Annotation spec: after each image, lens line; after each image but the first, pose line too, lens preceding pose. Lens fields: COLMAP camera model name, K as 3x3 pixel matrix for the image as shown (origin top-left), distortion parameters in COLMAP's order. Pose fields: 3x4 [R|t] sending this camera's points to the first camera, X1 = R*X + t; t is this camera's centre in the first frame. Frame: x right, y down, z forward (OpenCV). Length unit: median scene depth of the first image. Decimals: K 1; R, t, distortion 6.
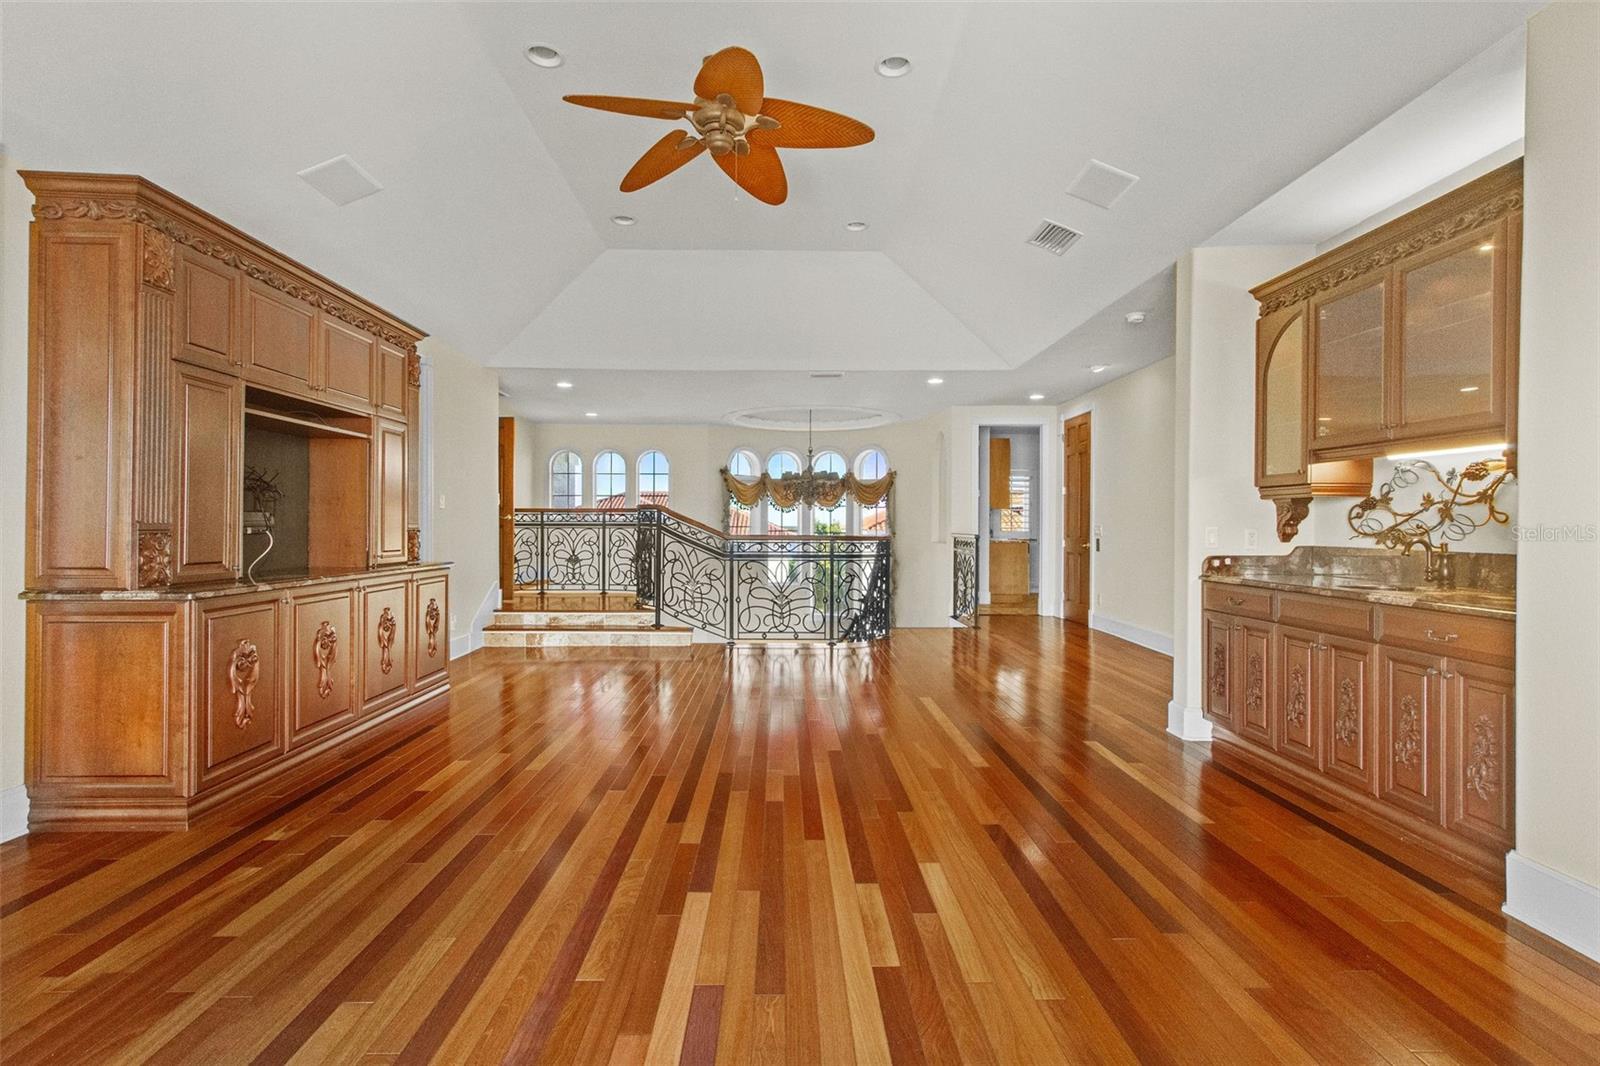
lens RADIAL K [[732.0, 0, 797.2], [0, 732.0, 530.5], [0, 0, 1]] dist [0.000252, -0.001923]
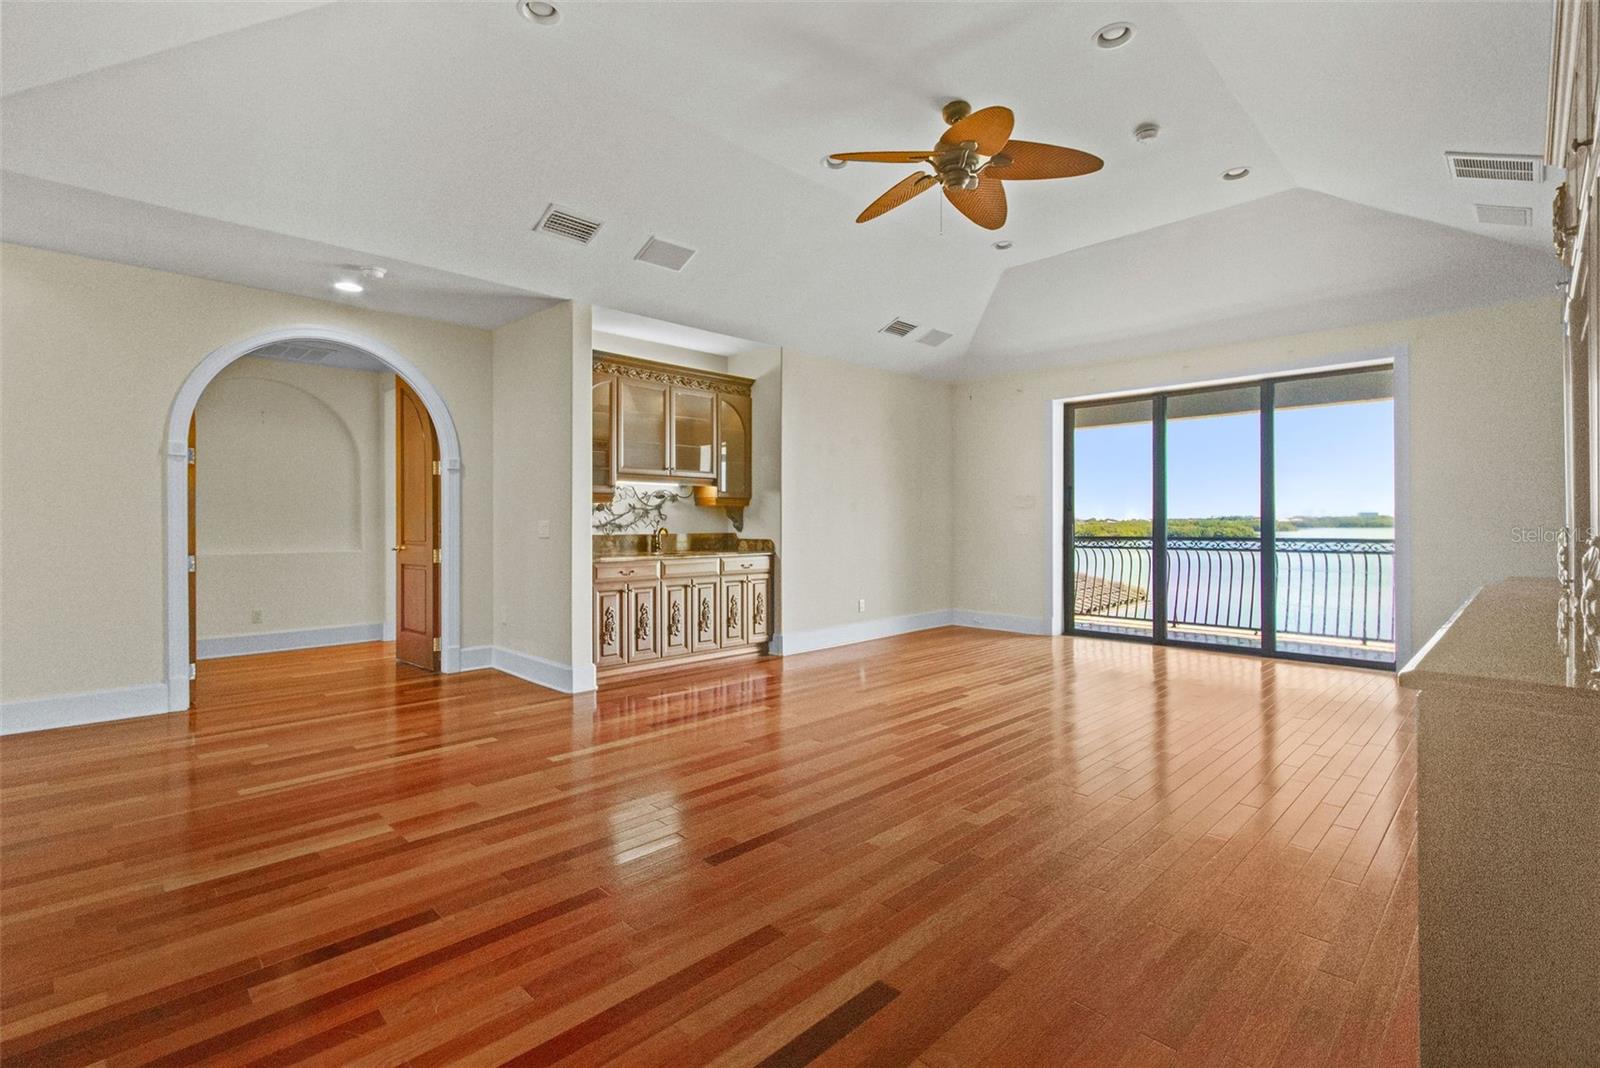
lens RADIAL K [[732.0, 0, 794.9], [0, 732.0, 530.5], [0, 0, 1]] dist [0.000252, -0.001923]
pose [[-0.681495, -0.021791, 0.731498, -0.779592], [-0.009939, 0.999740, 0.020522, -0.024356], [-0.731755, 0.006715, -0.681535, 1.981265]]
